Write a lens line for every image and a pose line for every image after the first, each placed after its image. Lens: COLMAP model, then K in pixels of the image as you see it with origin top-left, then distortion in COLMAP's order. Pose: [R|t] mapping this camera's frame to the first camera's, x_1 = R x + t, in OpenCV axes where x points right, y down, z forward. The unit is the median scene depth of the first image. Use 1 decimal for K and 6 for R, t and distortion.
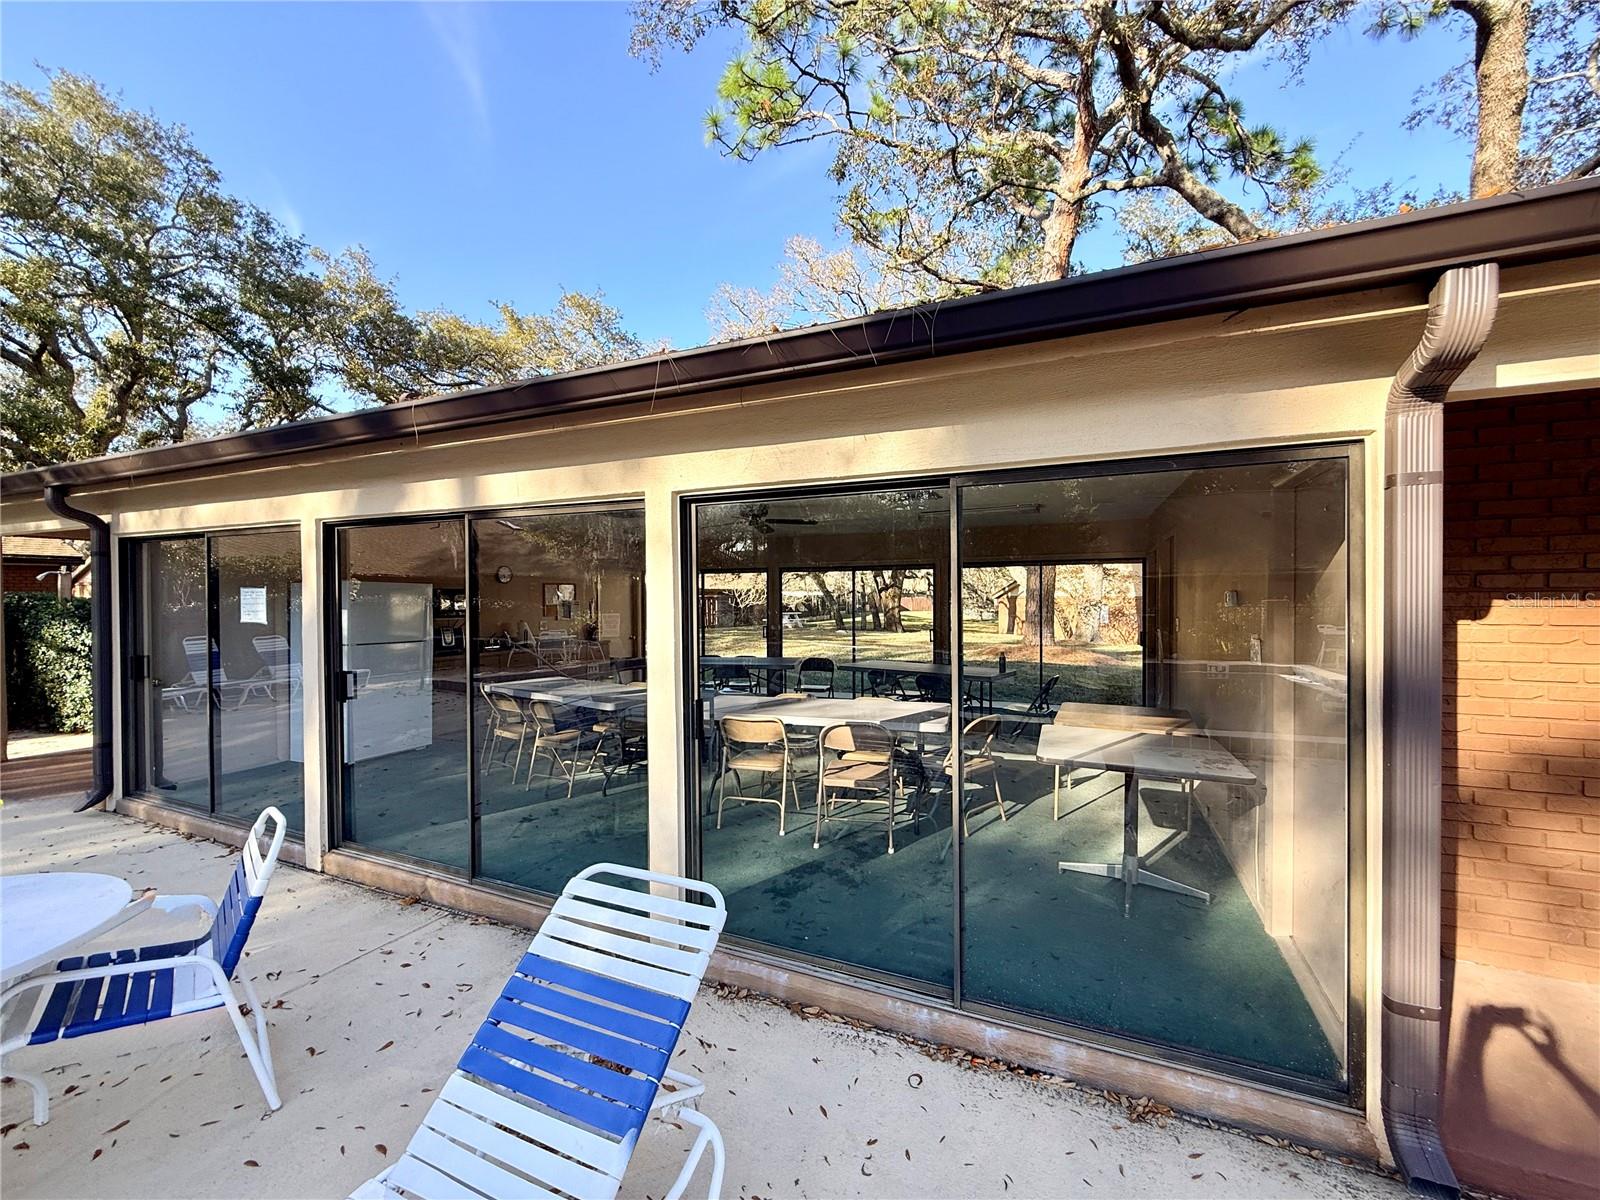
lens RADIAL K [[650.3, 0, 800.0], [0, 650.3, 600.0], [0, 0, 1]] dist [-0.000748, 0.000242]
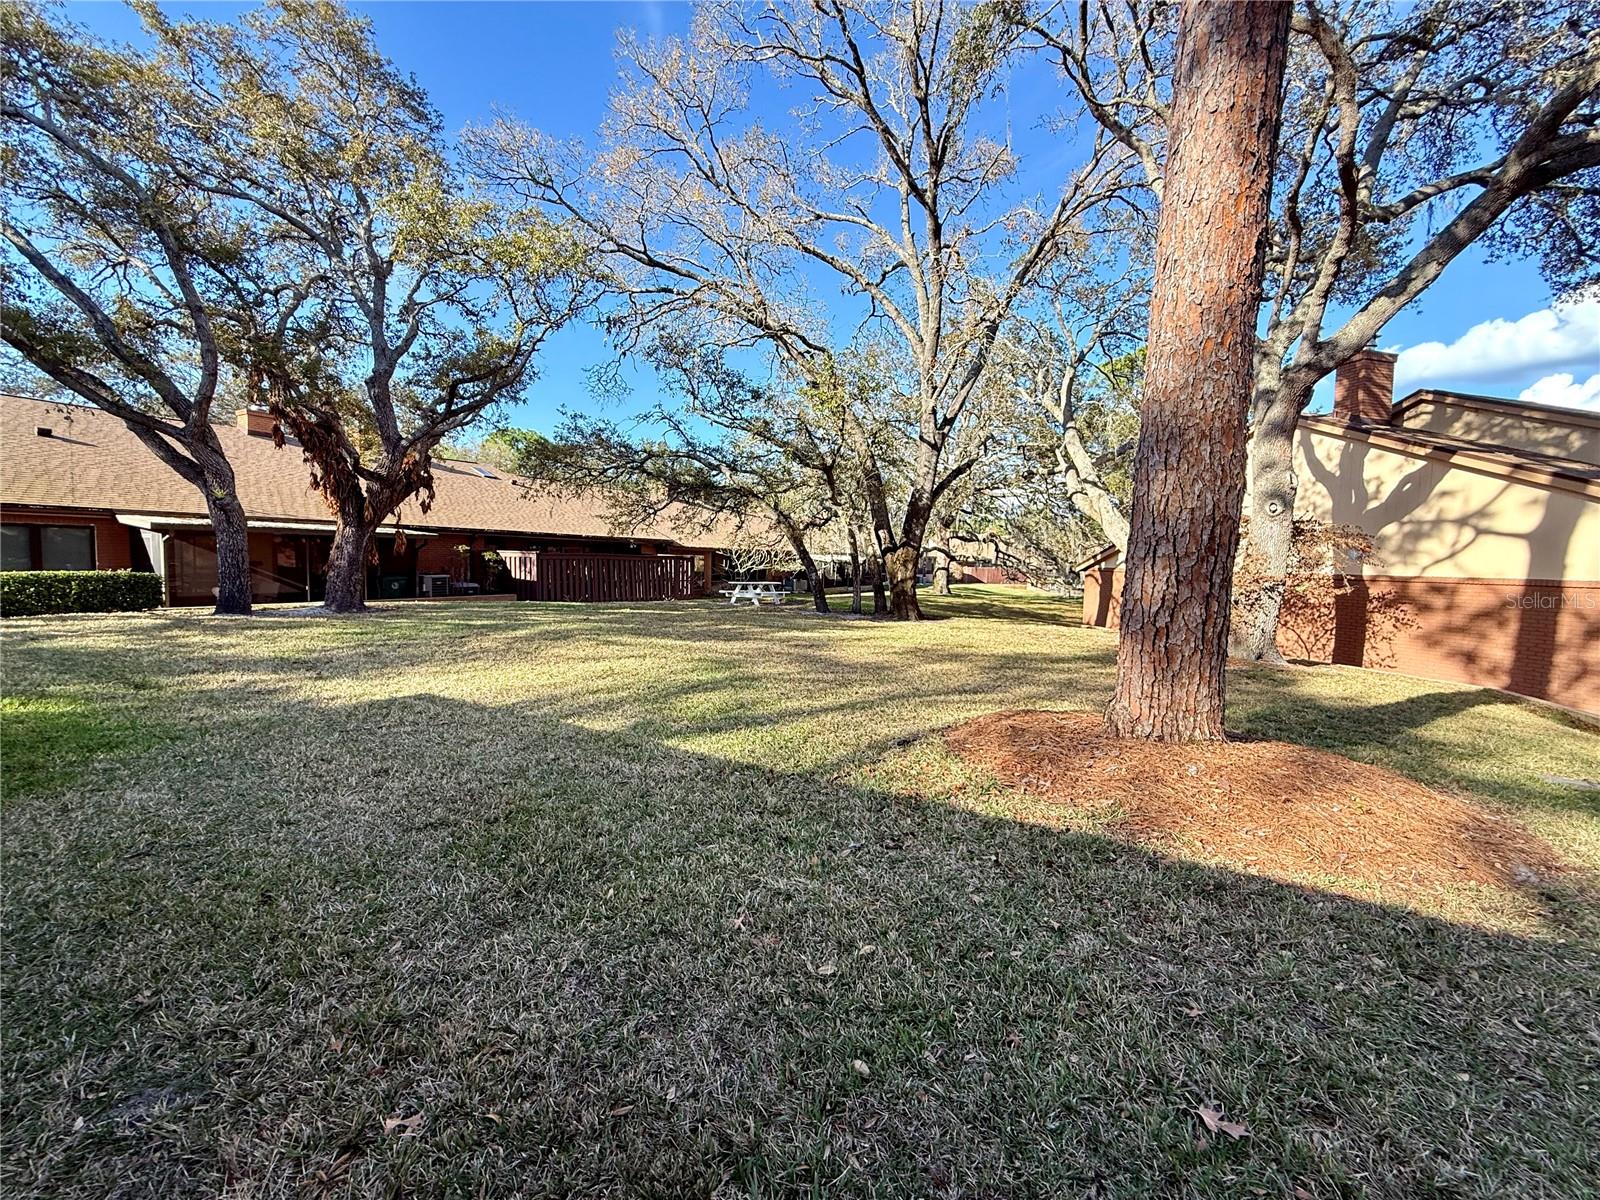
lens RADIAL K [[650.3, 0, 800.0], [0, 650.3, 600.0], [0, 0, 1]] dist [-0.000748, 0.000242]
pose [[0.990728, 0.037894, -0.130465, 0.130162], [-0.031317, 0.998150, 0.052105, 0.001442], [0.132198, -0.047536, 0.990083, 0.374250]]
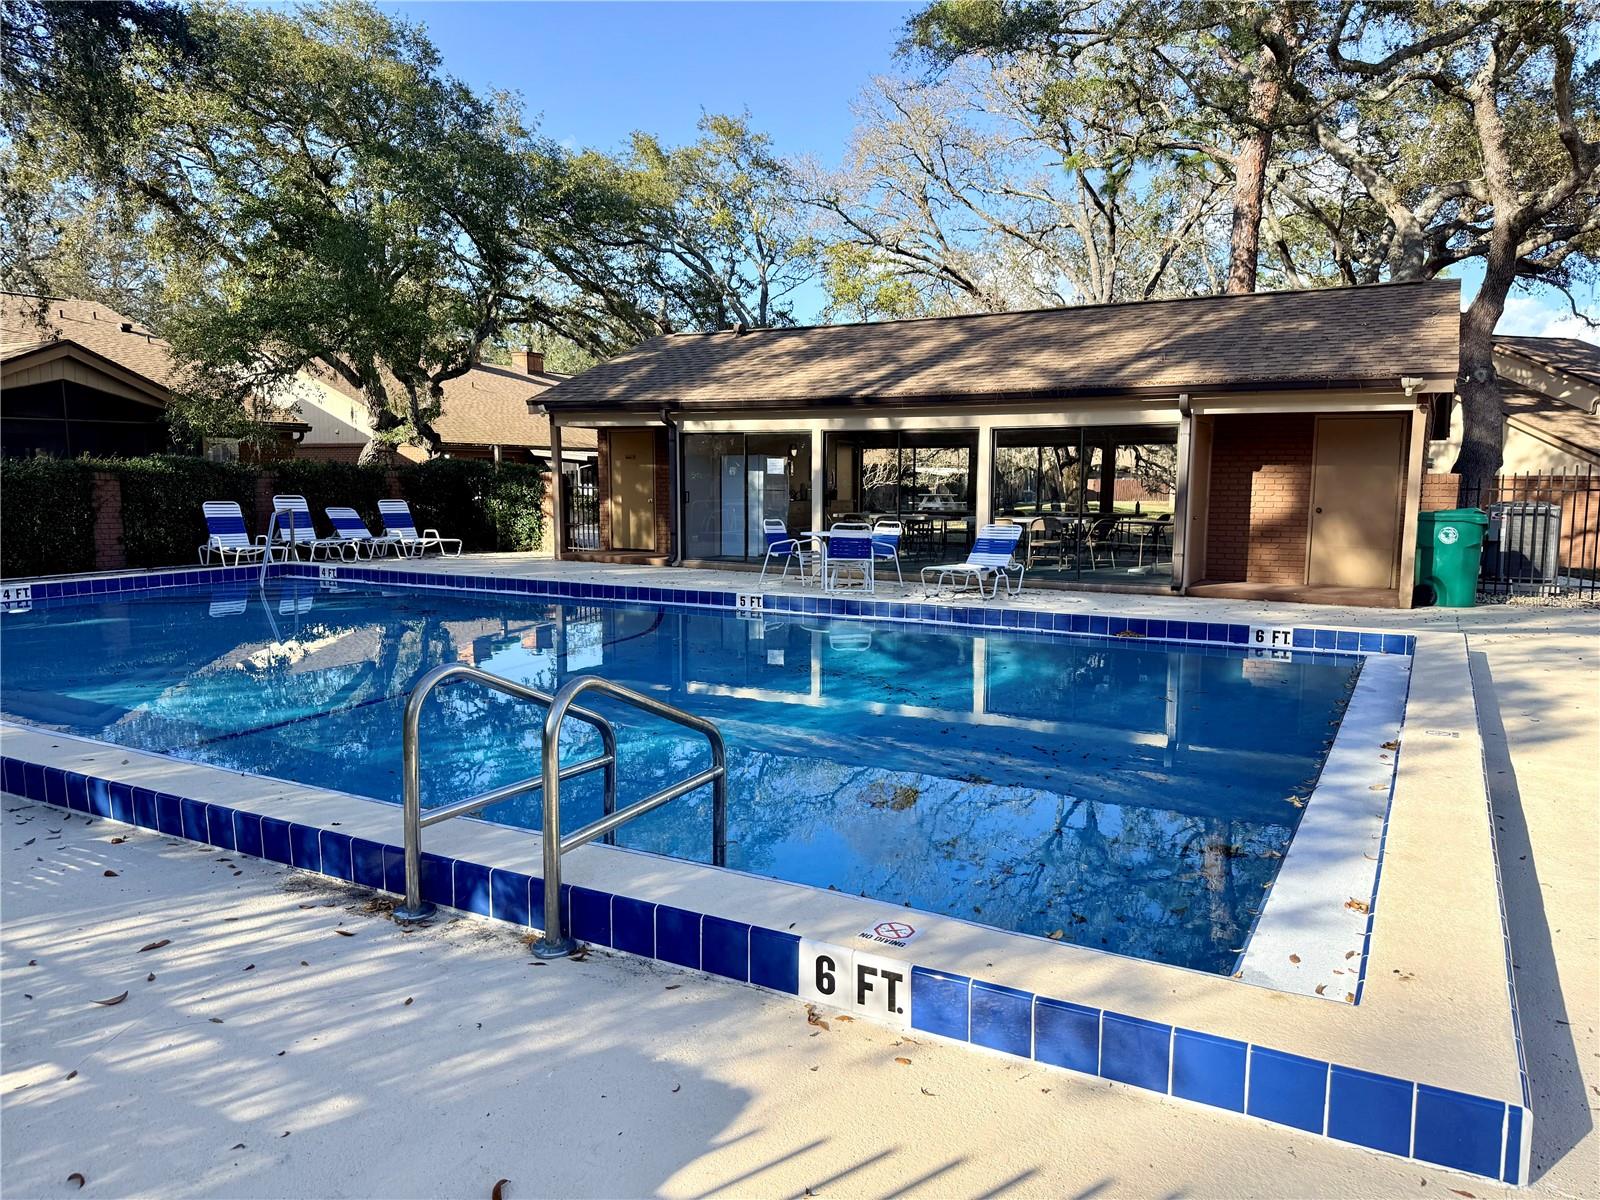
lens RADIAL K [[1160.7, 0, 800.0], [0, 1160.7, 600.0], [0, 0, 1]] dist [-0.002260, -0.002271]
pose [[0.994799, 0.025220, -0.098684, -0.053184], [-0.015260, 0.994829, 0.100409, 0.010040], [0.100706, -0.098381, 0.990040, -0.447537]]
